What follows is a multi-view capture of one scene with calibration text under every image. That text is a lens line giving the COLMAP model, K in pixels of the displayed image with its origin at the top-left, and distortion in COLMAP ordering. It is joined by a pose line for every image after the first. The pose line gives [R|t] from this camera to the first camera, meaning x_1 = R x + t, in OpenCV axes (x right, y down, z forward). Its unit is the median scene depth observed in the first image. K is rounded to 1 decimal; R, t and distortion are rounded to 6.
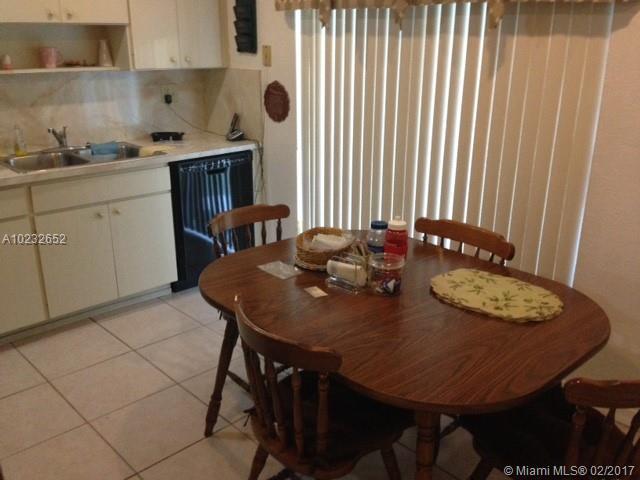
lens RADIAL K [[608.8, 0, 320.0], [0, 608.8, 240.0], [0, 0, 1]] dist [0.048220, -0.018548]
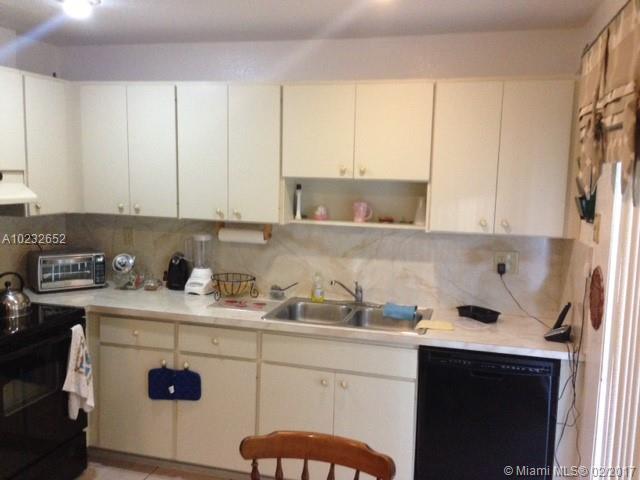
lens RADIAL K [[608.8, 0, 320.0], [0, 608.8, 240.0], [0, 0, 1]] dist [0.048220, -0.018548]
pose [[0.517167, 0.107309, -0.849131, 0.348058], [-0.293878, 0.954056, -0.058419, -0.174154], [0.803849, 0.279754, 0.524942, 0.442957]]
